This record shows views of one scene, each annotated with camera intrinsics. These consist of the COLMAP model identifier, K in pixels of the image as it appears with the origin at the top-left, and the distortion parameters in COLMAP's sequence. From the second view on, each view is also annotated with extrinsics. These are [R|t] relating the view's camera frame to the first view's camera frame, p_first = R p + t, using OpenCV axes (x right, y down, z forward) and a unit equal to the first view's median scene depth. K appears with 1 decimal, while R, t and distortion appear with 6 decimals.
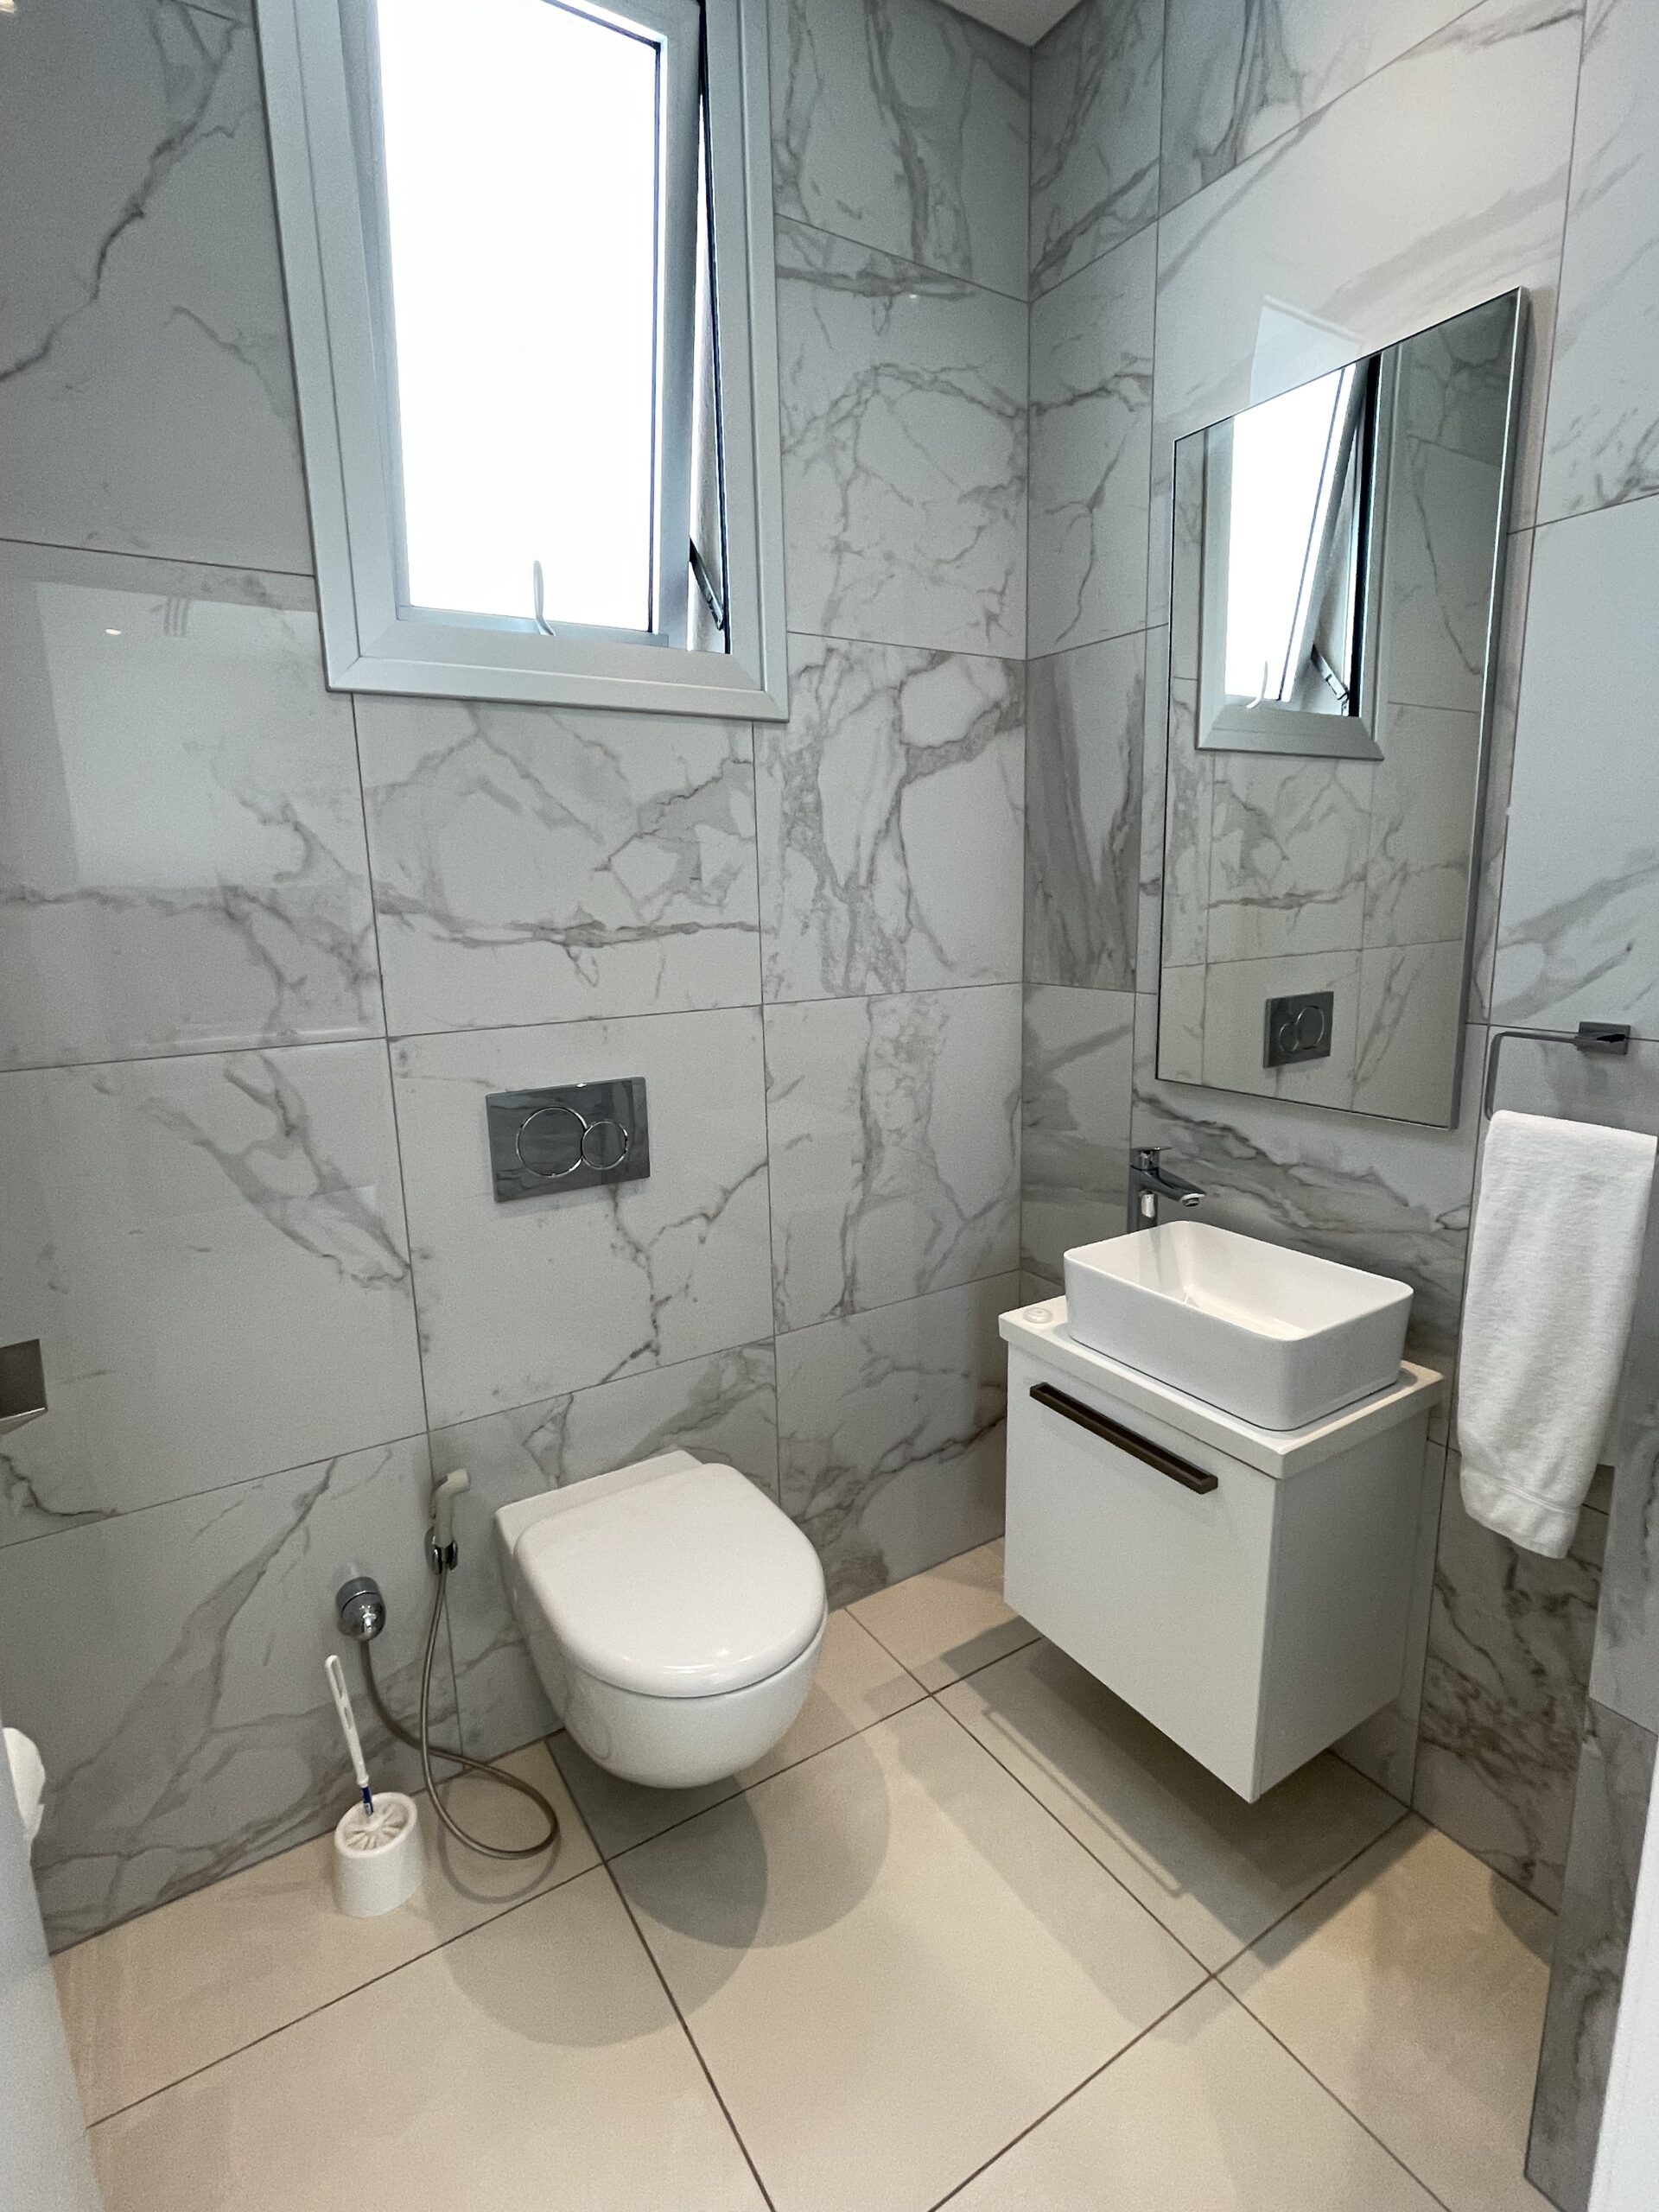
lens RADIAL K [[1045.4, 0, 827.6], [0, 1045.4, 1102.4], [0, 0, 1]] dist [0.001614, 0.000065]
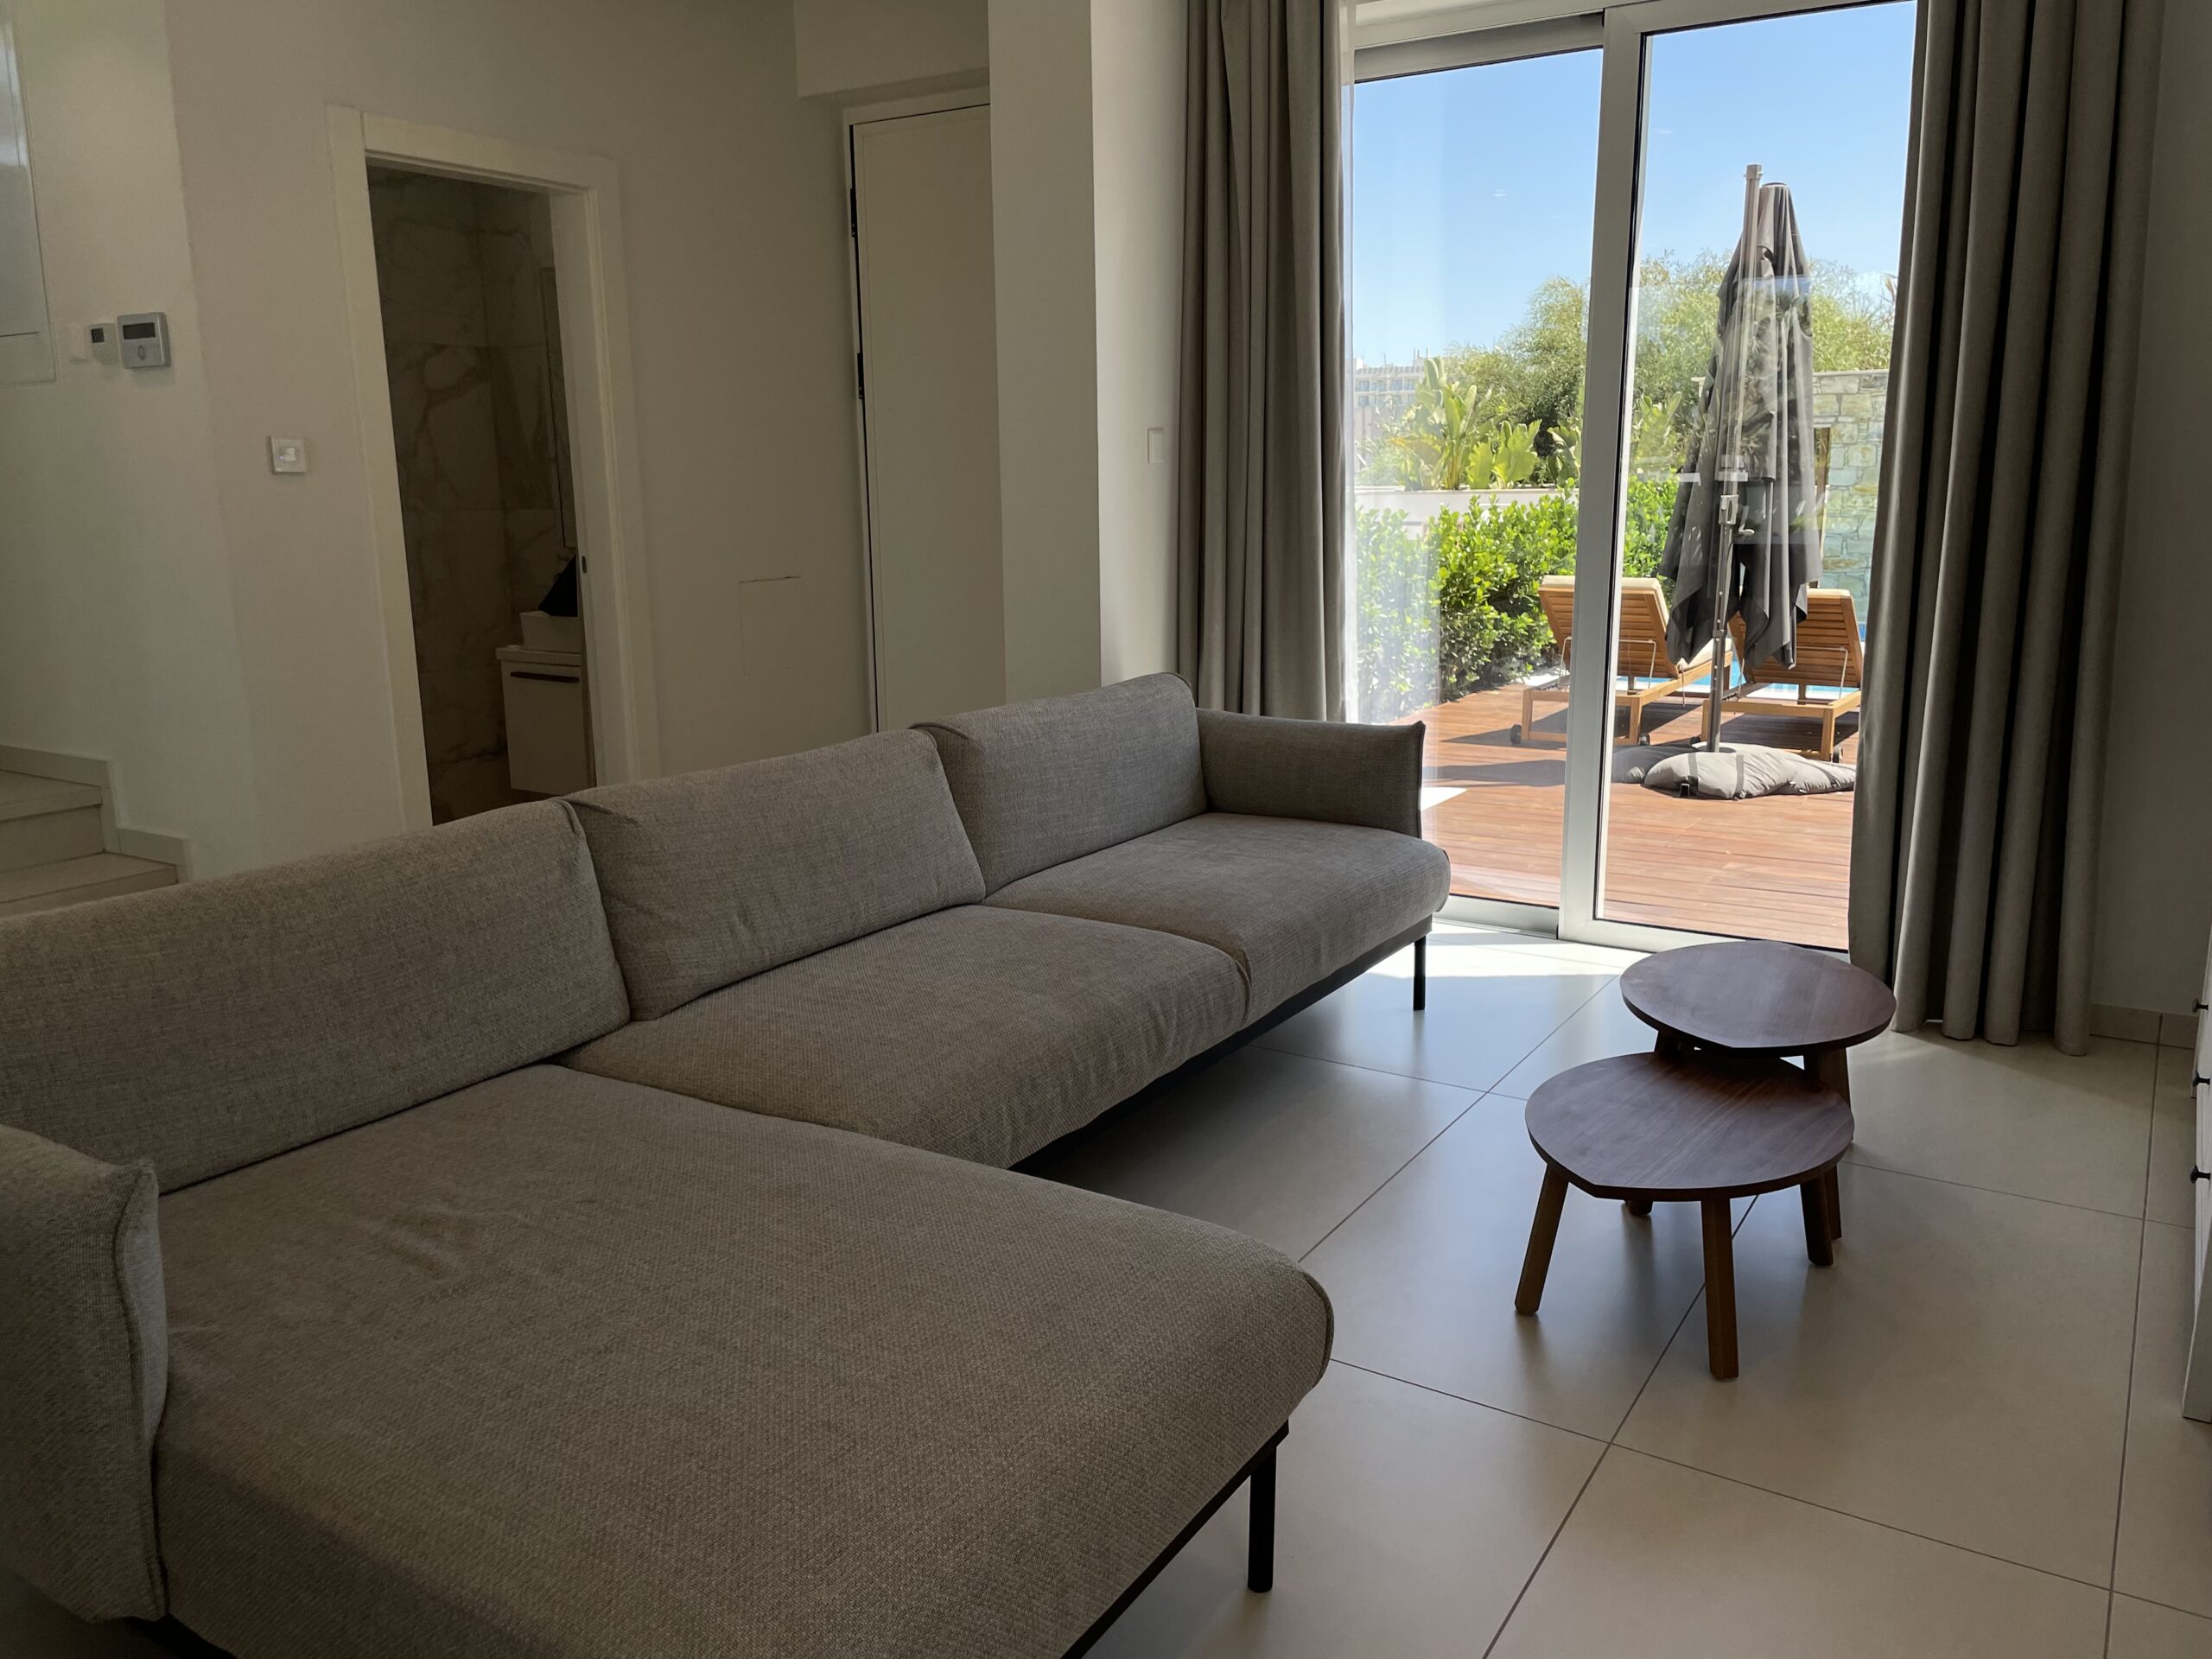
lens RADIAL K [[1670.1, 0, 1107.9], [0, 1670.1, 832.1], [0, 0, 1]] dist [0.081928, -0.052974]
pose [[0.898555, -0.073488, 0.432665, -0.228519], [0.073588, 0.997152, 0.016539, 0.571459], [-0.432648, 0.016978, 0.901403, -2.561414]]
